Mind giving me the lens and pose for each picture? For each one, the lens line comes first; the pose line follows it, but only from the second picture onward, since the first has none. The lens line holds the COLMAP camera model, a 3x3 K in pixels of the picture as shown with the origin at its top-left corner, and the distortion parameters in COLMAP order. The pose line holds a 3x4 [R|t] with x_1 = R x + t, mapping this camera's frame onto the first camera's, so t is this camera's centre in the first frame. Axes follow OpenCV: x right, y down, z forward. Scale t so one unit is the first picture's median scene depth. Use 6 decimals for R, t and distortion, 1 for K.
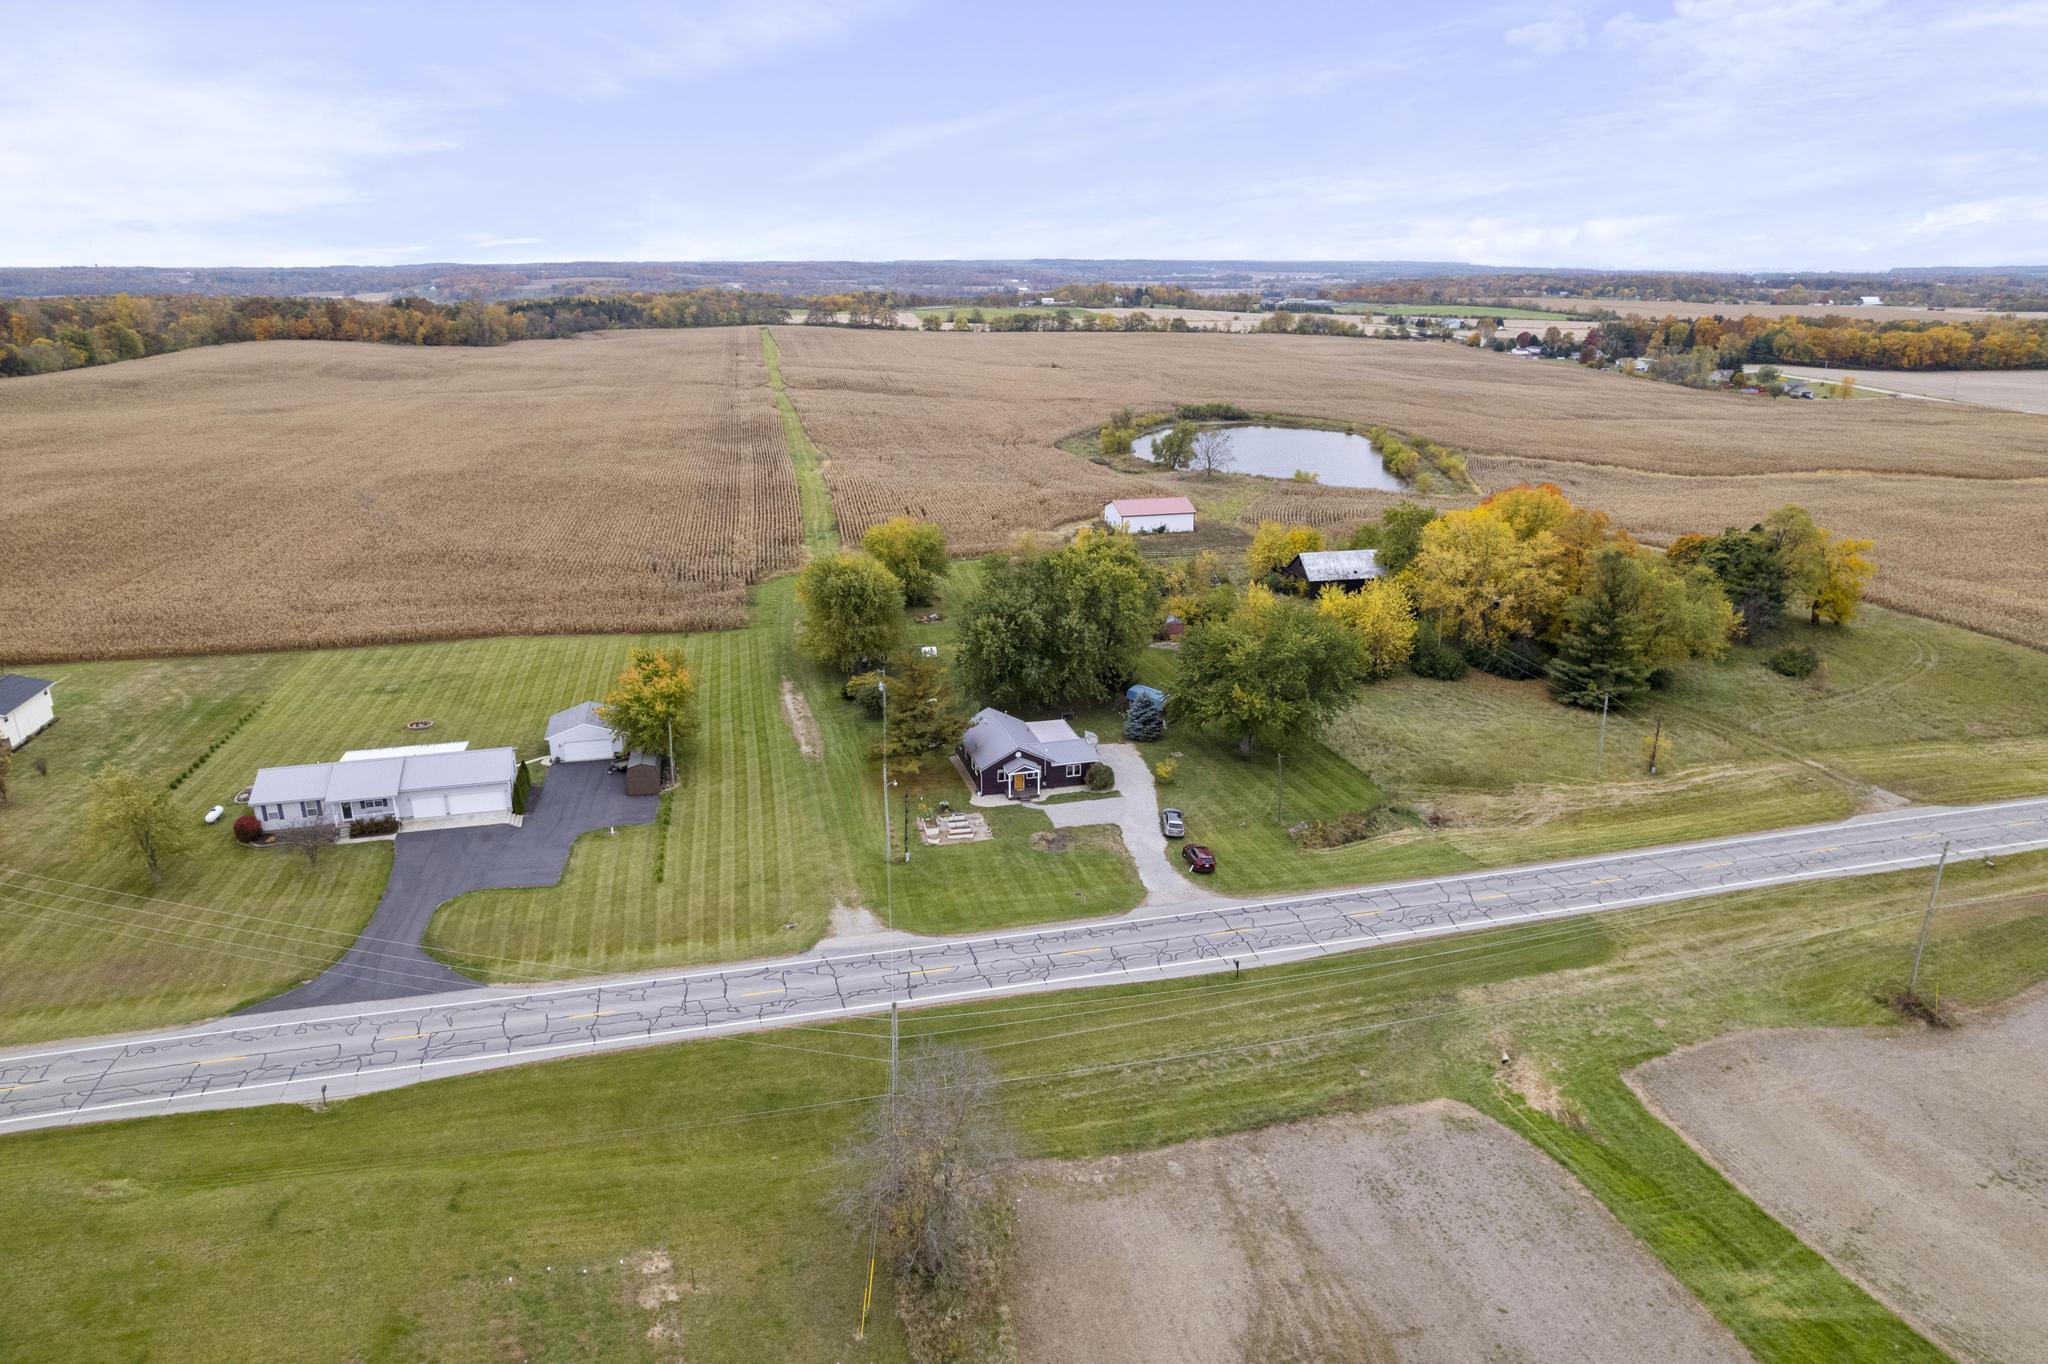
lens RADIAL K [[1307.5, 0, 1020.9], [0, 1307.5, 704.0], [0, 0, 1]] dist [-0.074073, 0.063266]
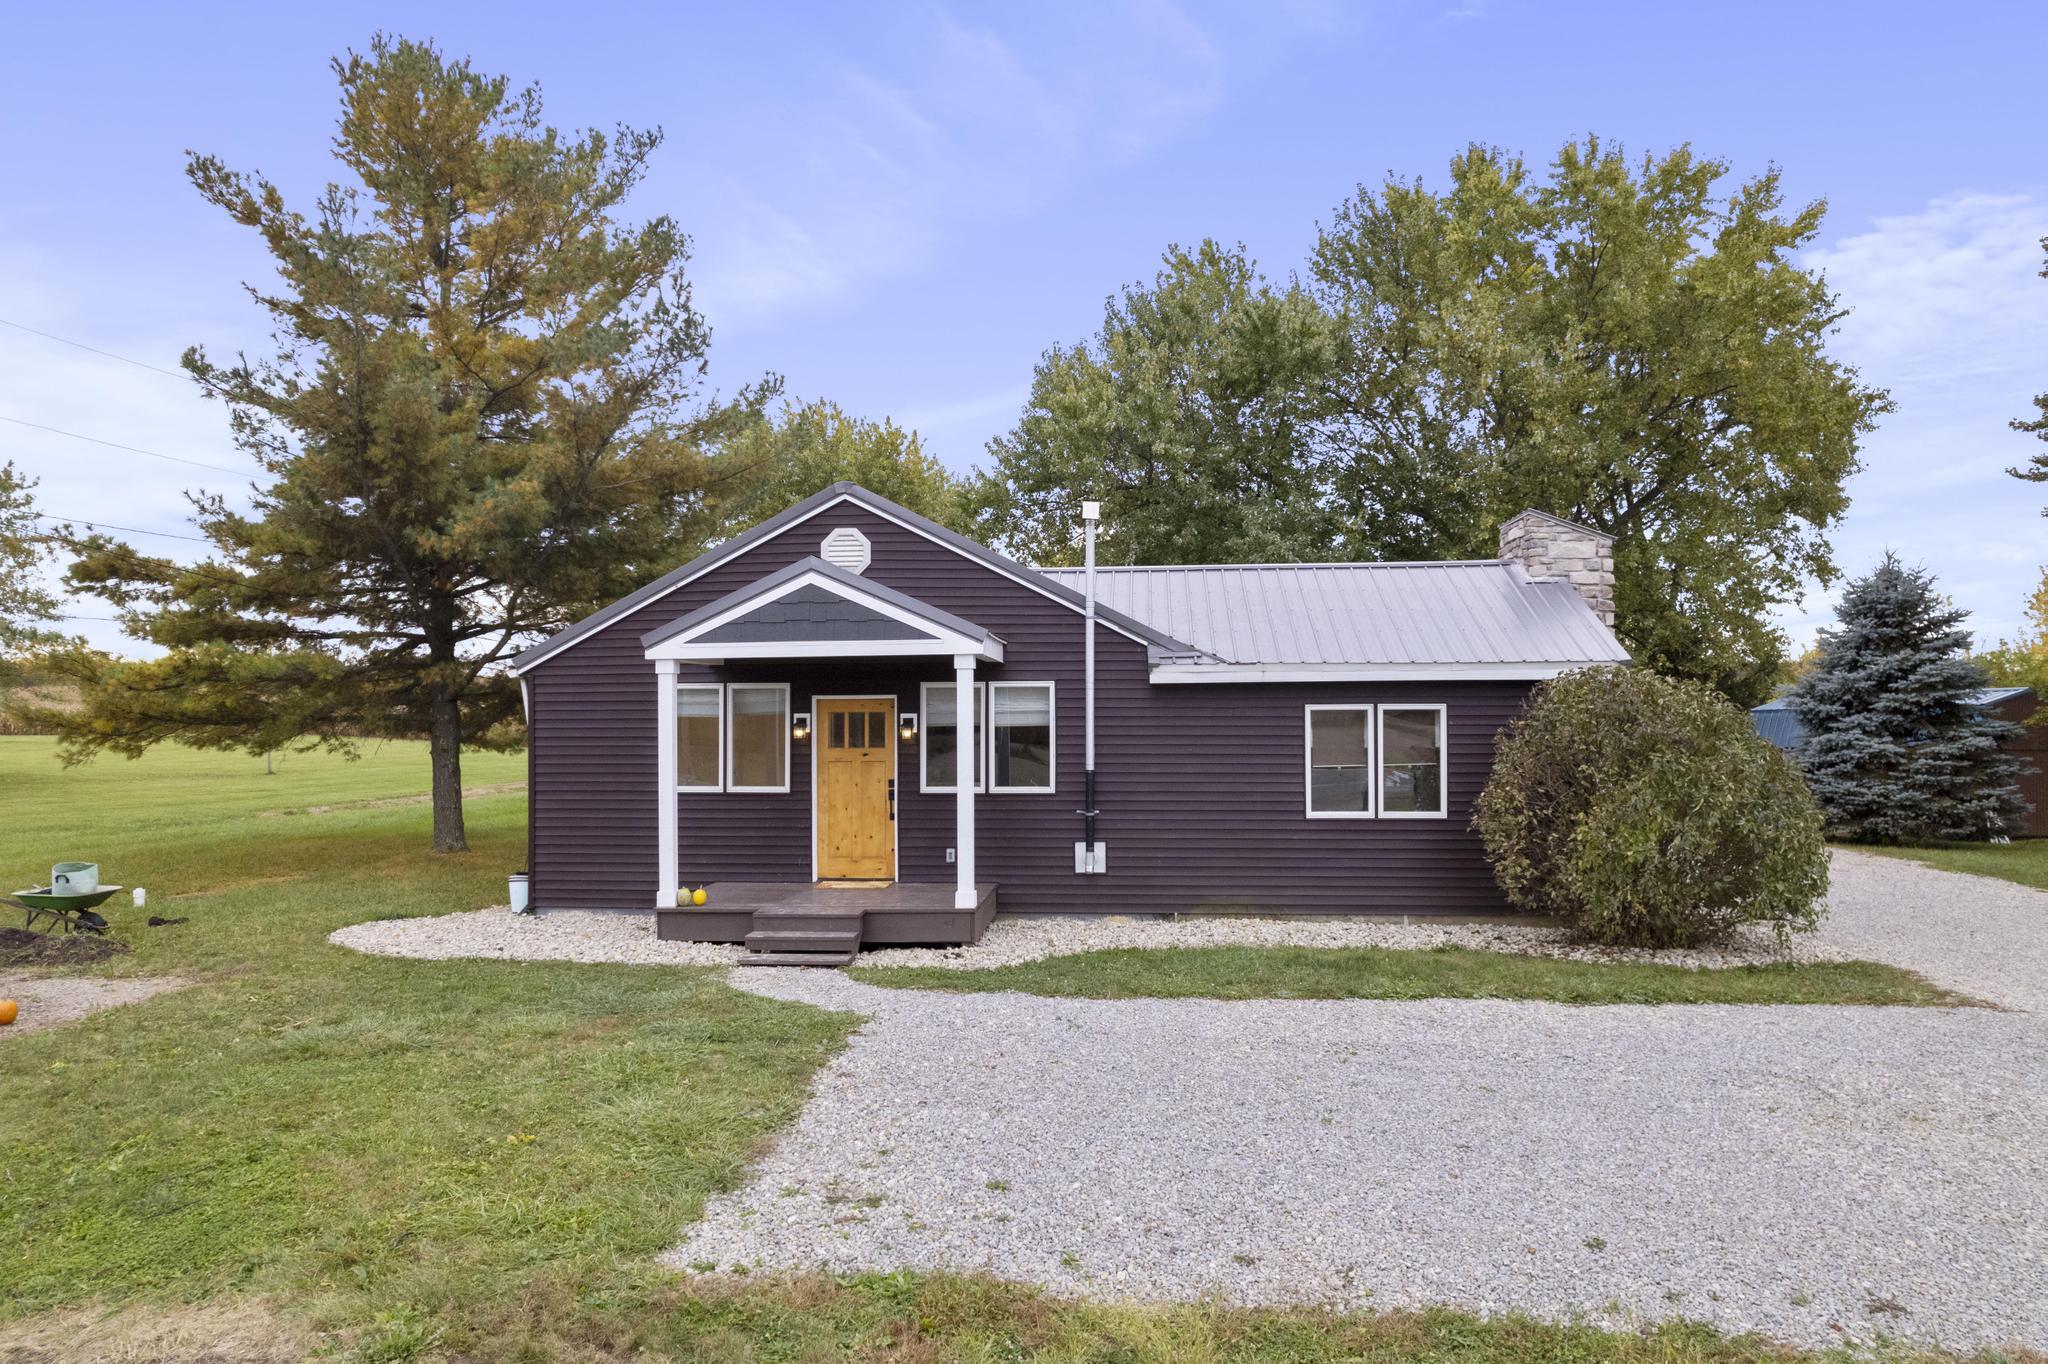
lens RADIAL K [[1307.5, 0, 1020.9], [0, 1307.5, 704.0], [0, 0, 1]] dist [-0.074073, 0.063266]
pose [[0.935770, -0.006698, -0.352546, 0.048622], [-0.112855, 0.941538, -0.317442, 0.080123], [0.334062, 0.336839, 0.880308, 0.860471]]
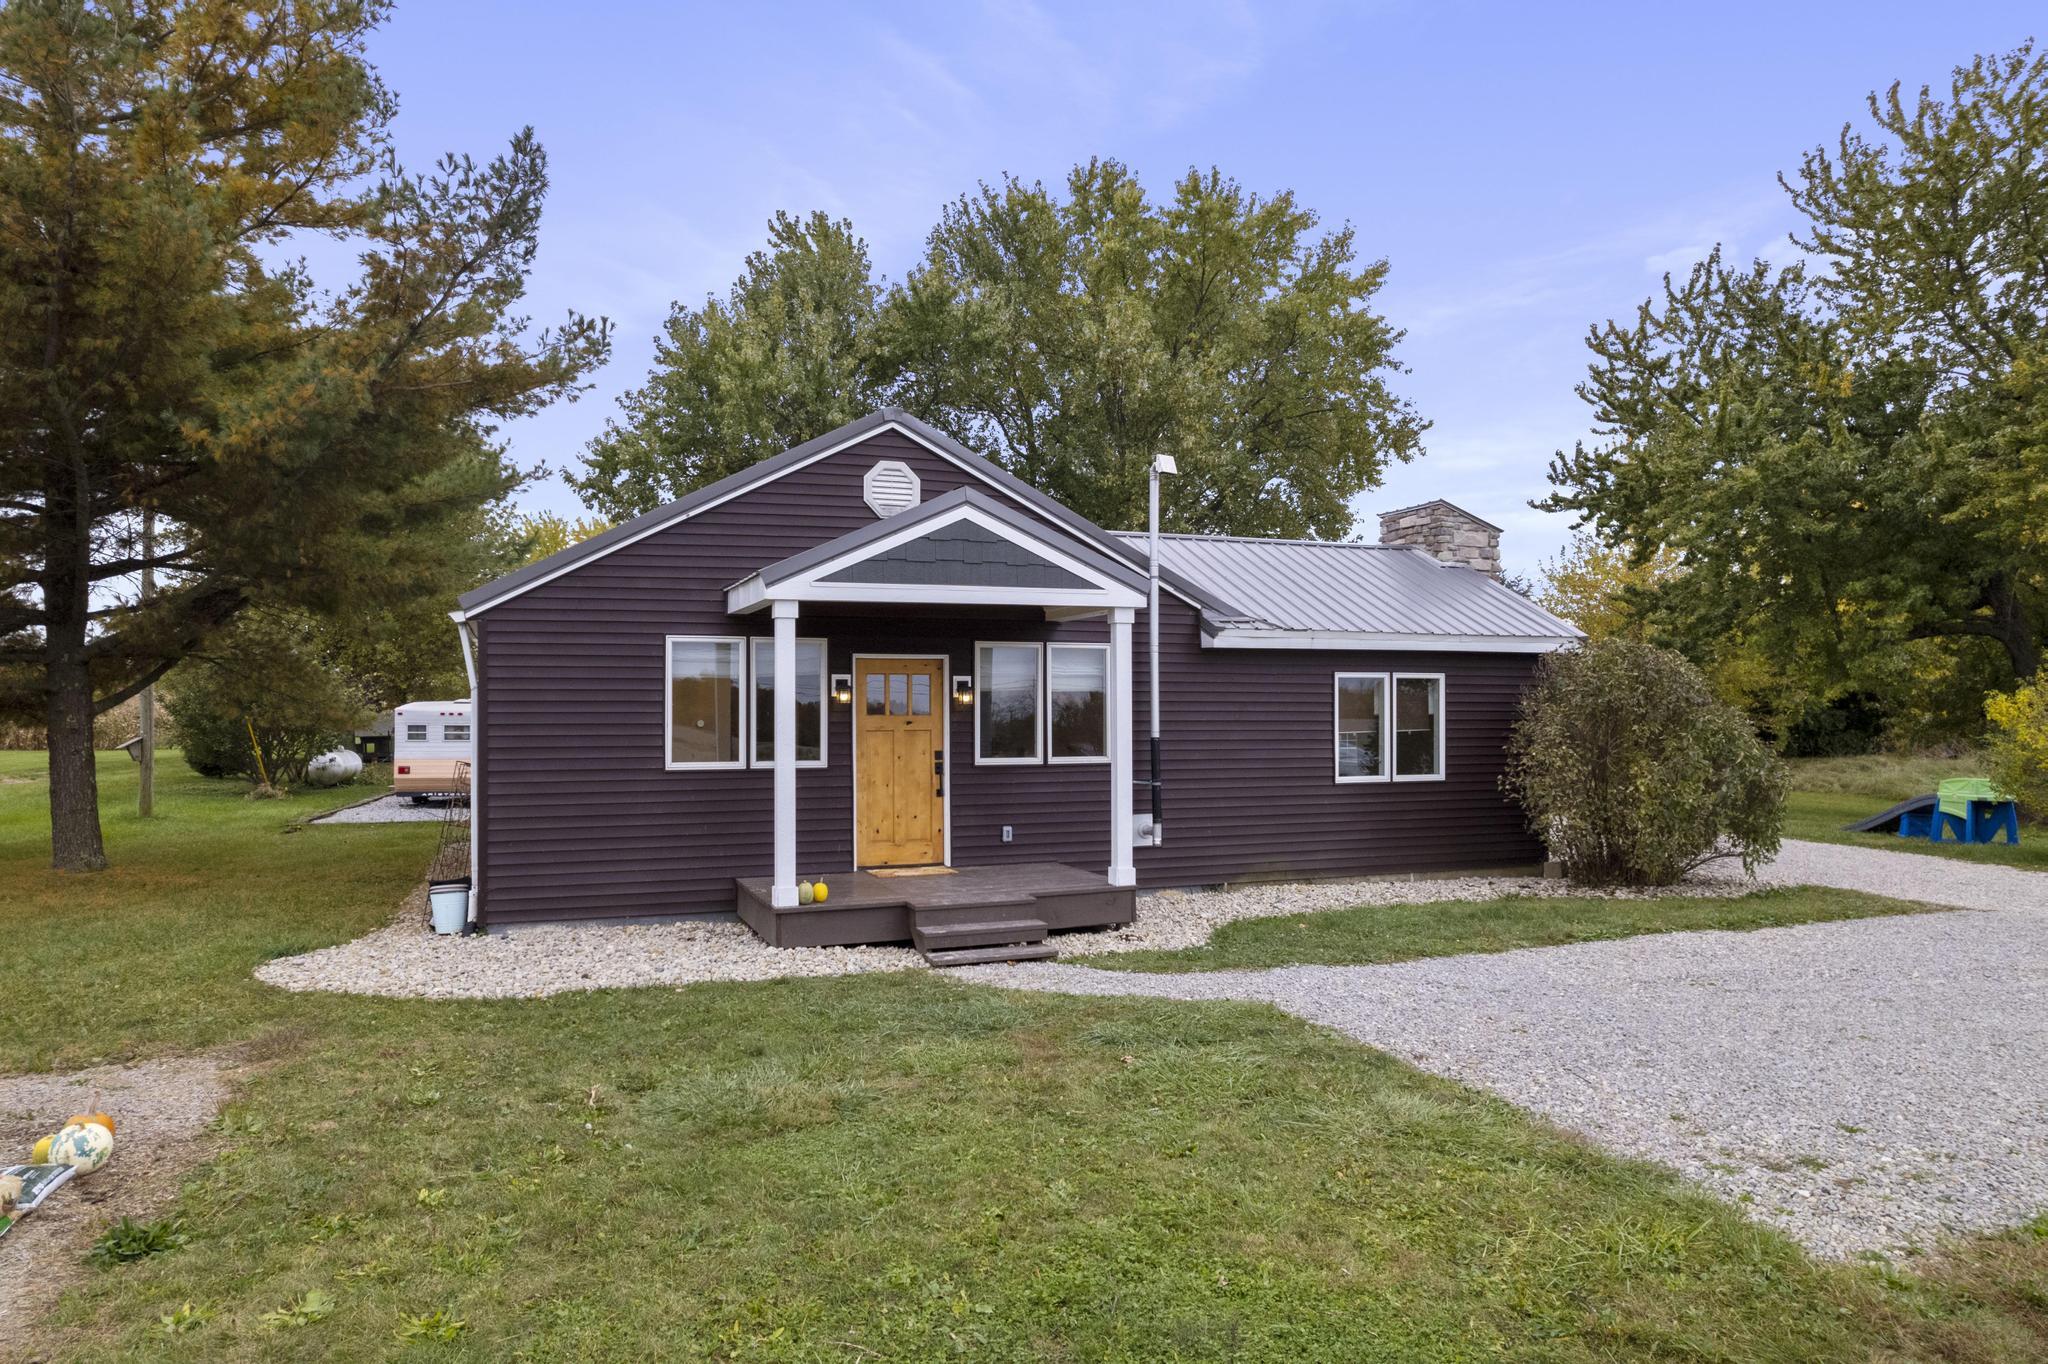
lens RADIAL K [[1315.4, 0, 1016.2], [0, 1315.4, 699.7], [0, 0, 1]] dist [-0.075044, 0.062083]
pose [[0.995514, -0.000266, 0.094618, -0.001803], [0.032213, 0.941210, -0.336284, 0.081775], [-0.088966, 0.337823, 0.936996, 0.862499]]
